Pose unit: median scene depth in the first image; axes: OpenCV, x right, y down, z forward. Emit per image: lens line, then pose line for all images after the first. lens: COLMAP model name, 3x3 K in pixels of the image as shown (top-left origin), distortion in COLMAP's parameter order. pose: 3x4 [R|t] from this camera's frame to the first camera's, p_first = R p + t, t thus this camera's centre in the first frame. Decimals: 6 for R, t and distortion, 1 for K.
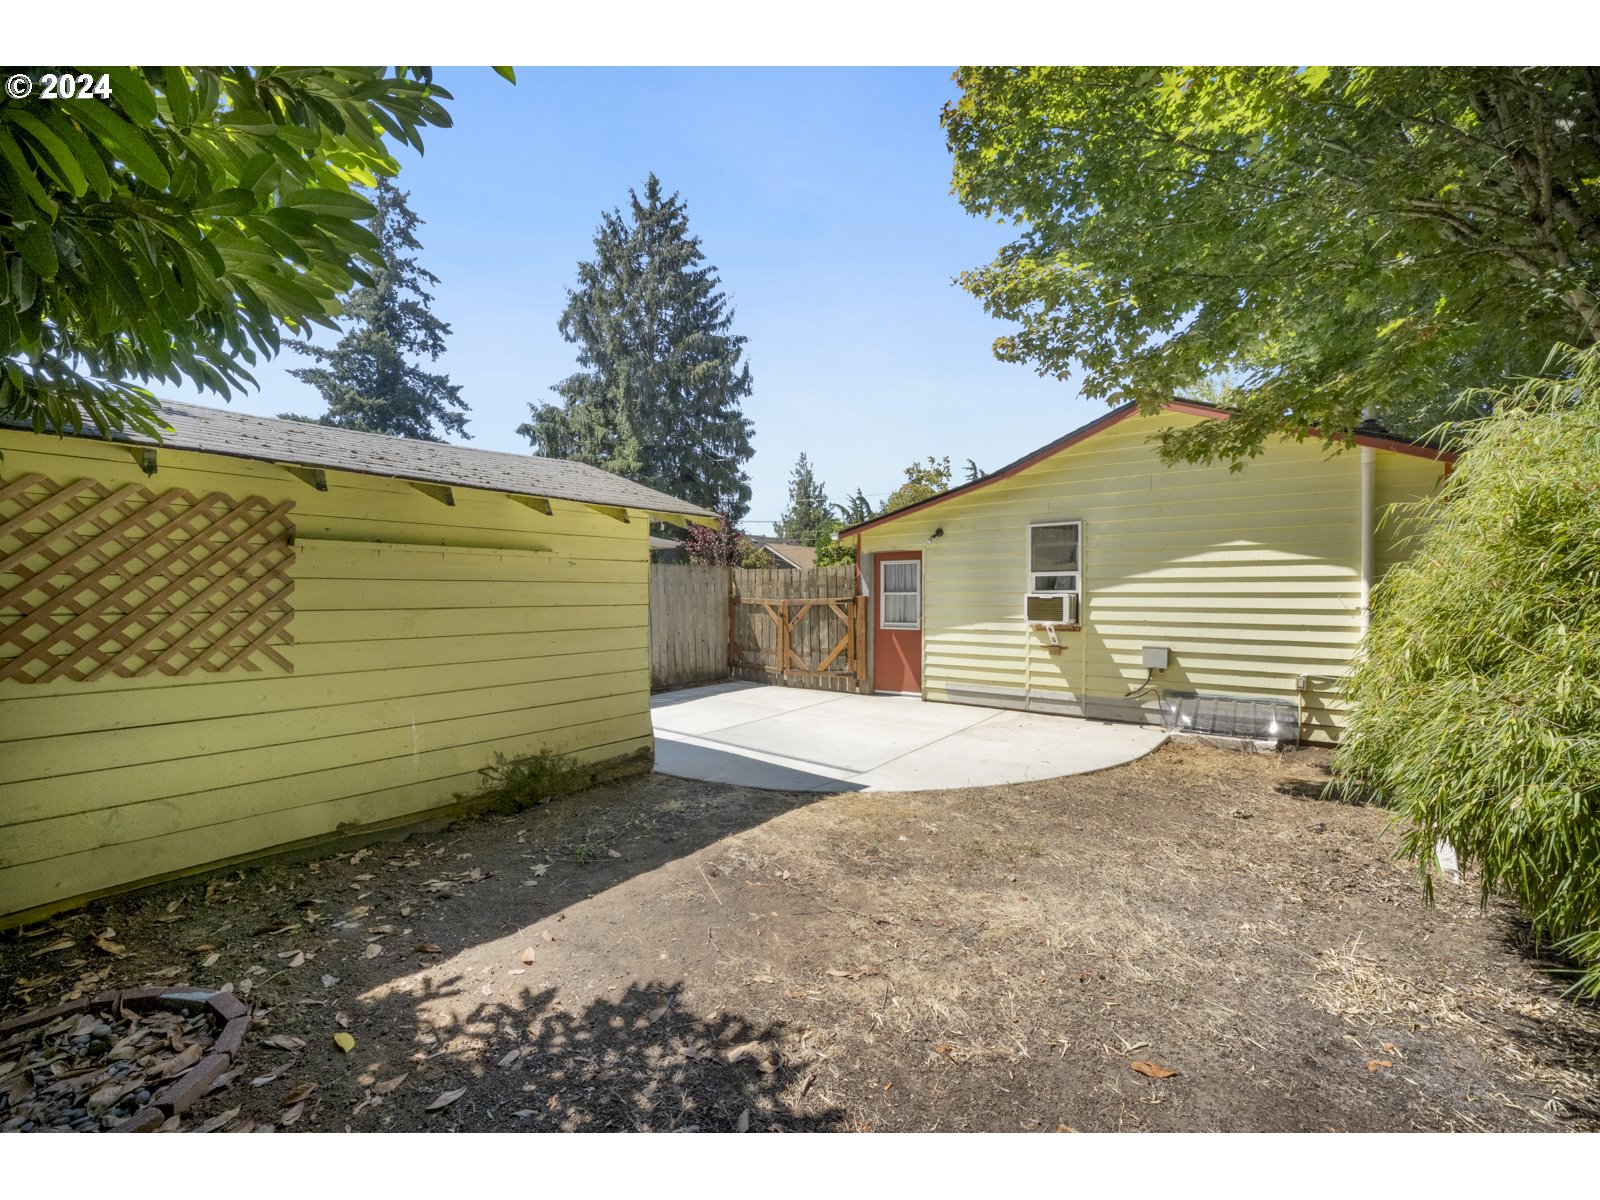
lens RADIAL K [[638.3, 0, 794.4], [0, 638.3, 606.7], [0, 0, 1]] dist [-0.013147, 0.001191]
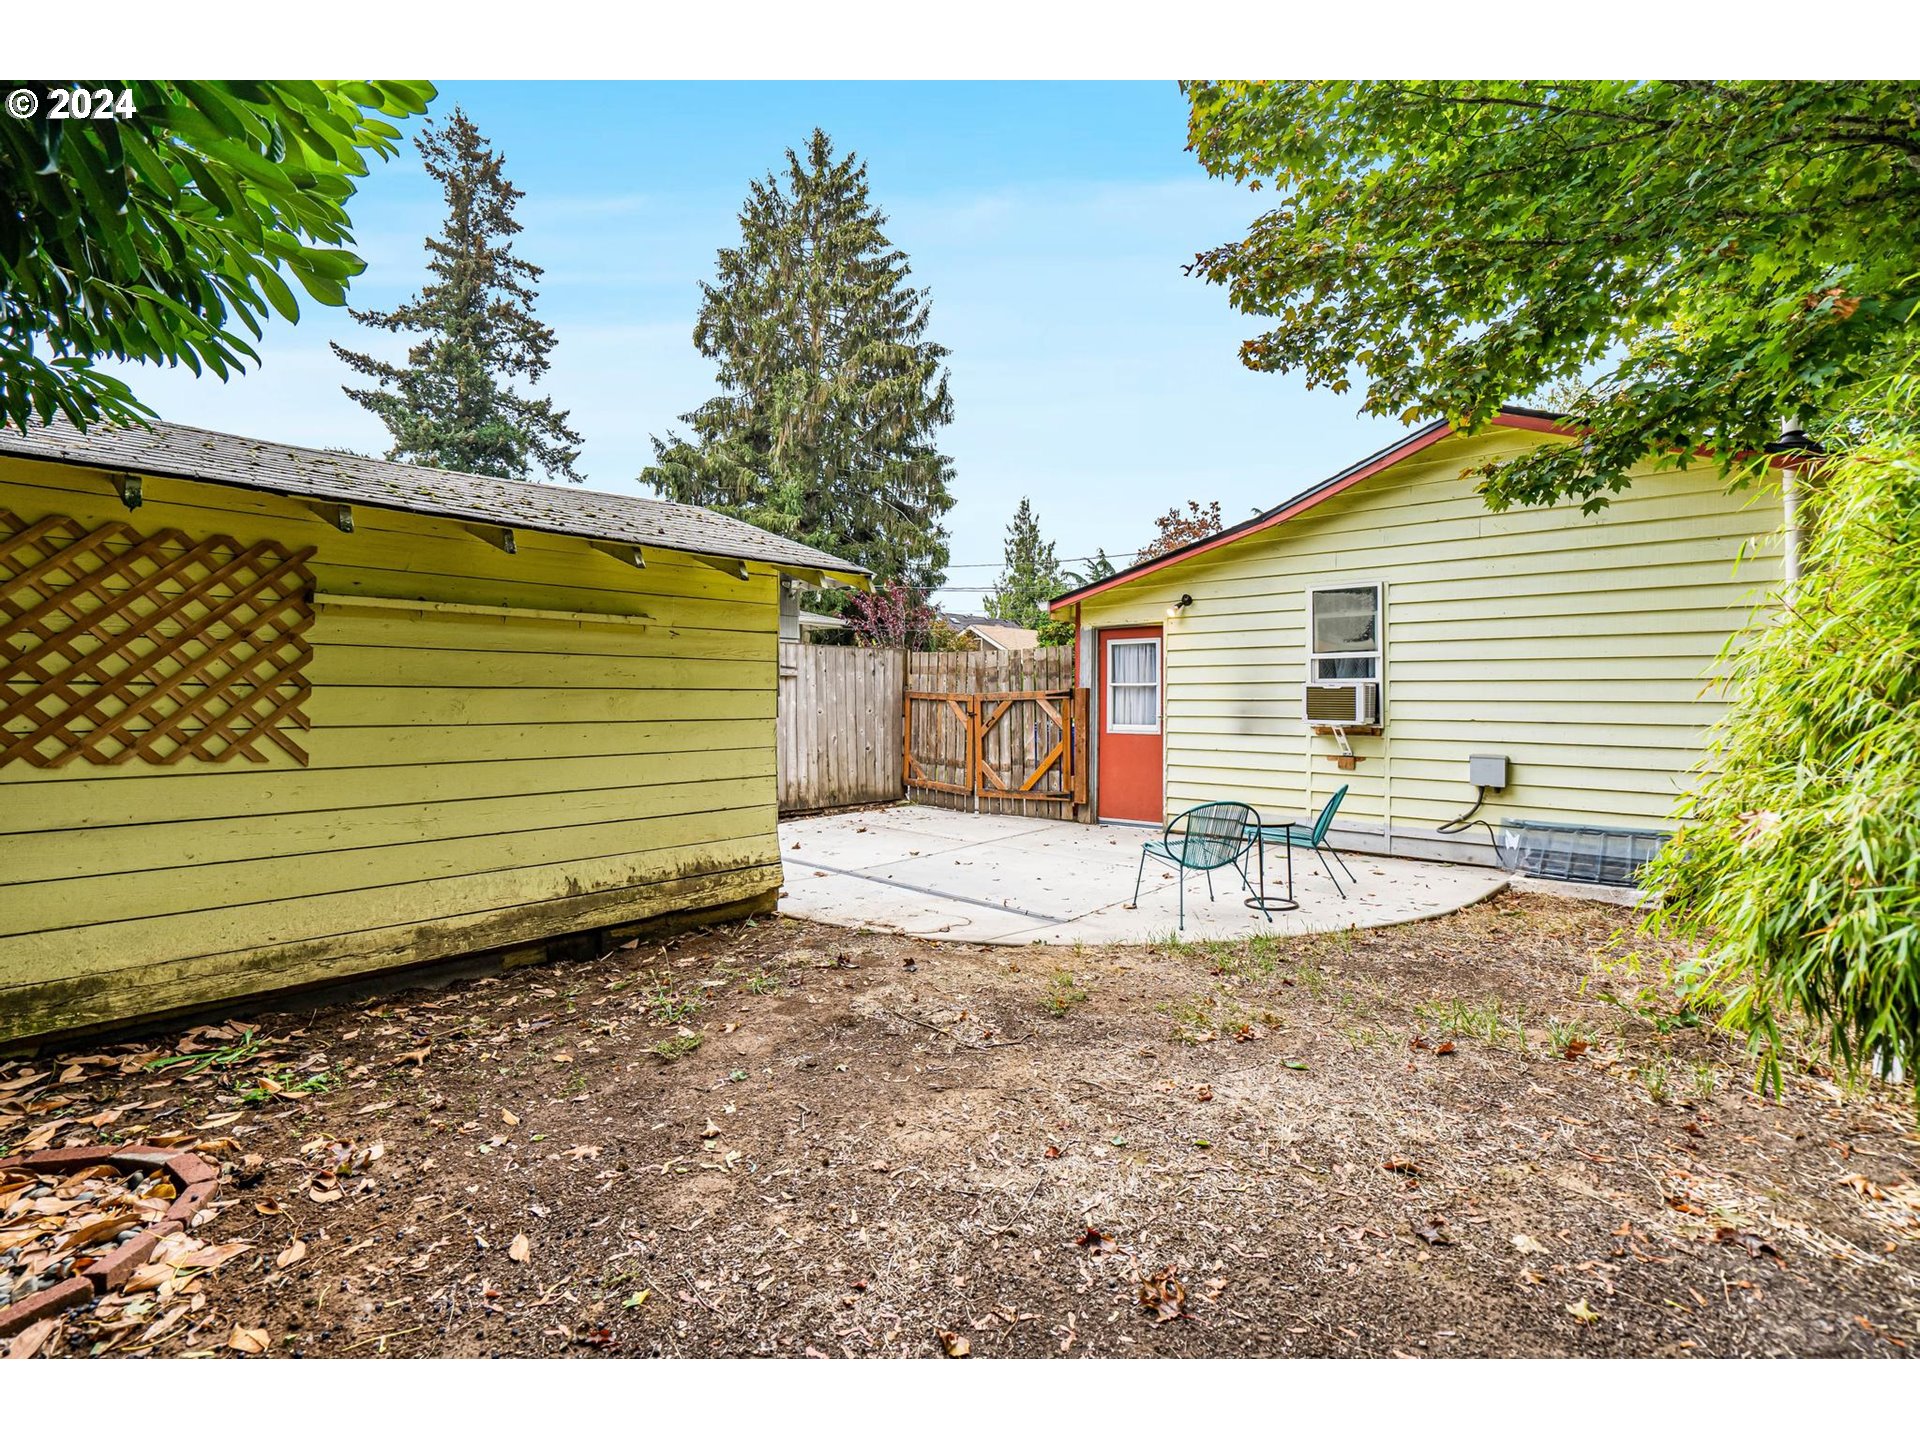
lens RADIAL K [[883.4, 0, 972.5], [0, 883.4, 676.2], [0, 0, 1]] dist [0.001900, -0.000854]
pose [[0.998758, 0.002840, -0.049741, 0.042649], [-0.004968, 0.999076, -0.042698, 0.018614], [0.049574, 0.042892, 0.997849, -0.028460]]
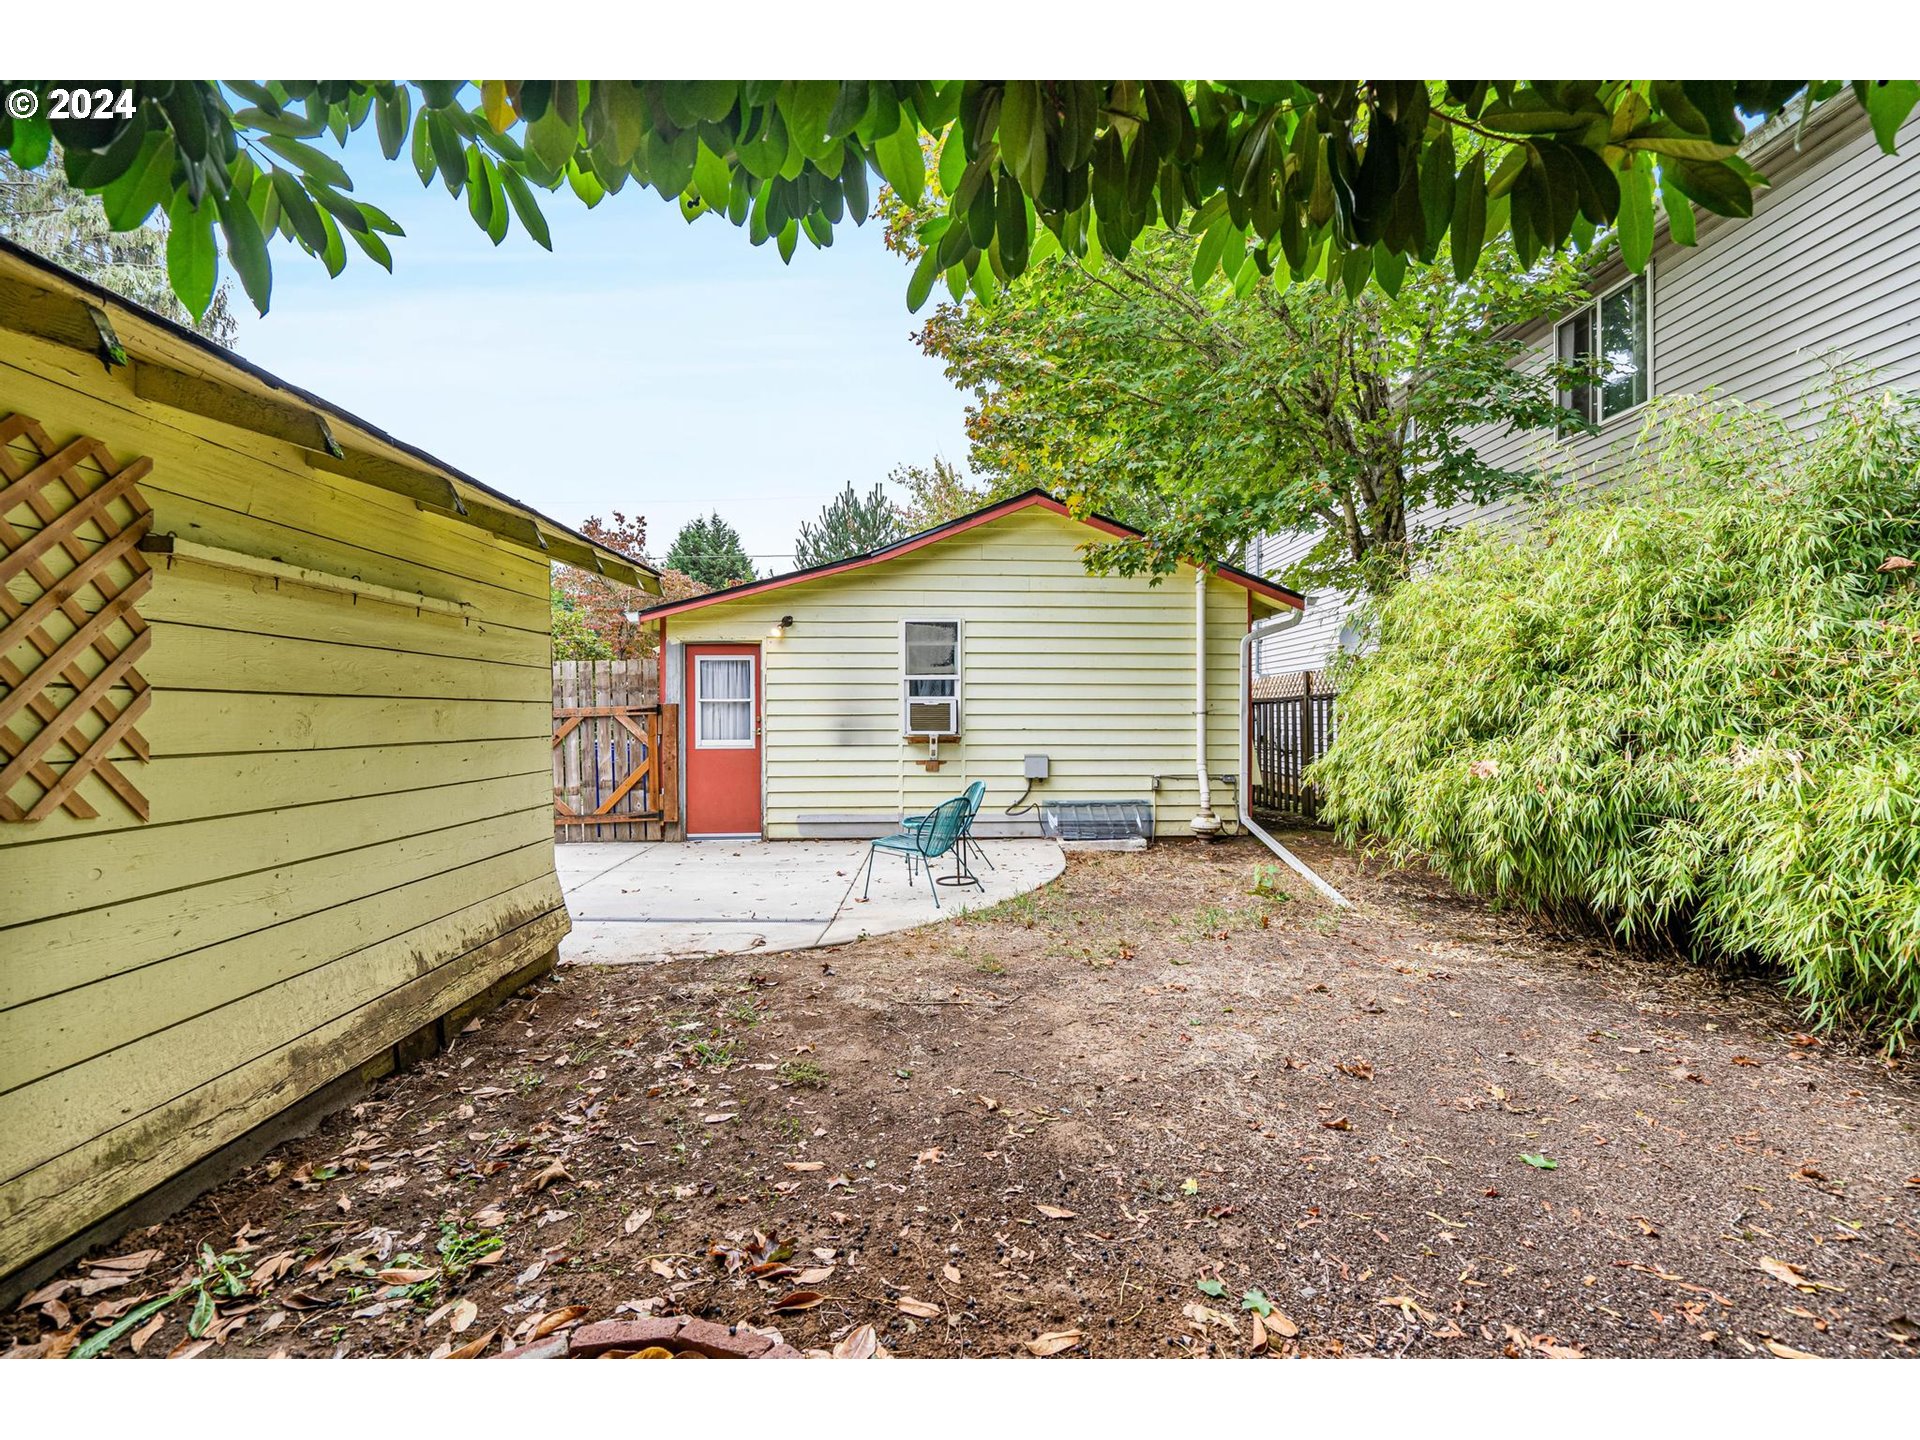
lens RADIAL K [[883.4, 0, 966.0], [0, 883.4, 721.5], [0, 0, 1]] dist [0.001900, -0.000854]
pose [[0.759881, -0.004252, 0.650049, -0.378746], [0.013430, 0.999868, -0.009159, 0.022743], [-0.649924, 0.015690, 0.759837, 0.047368]]
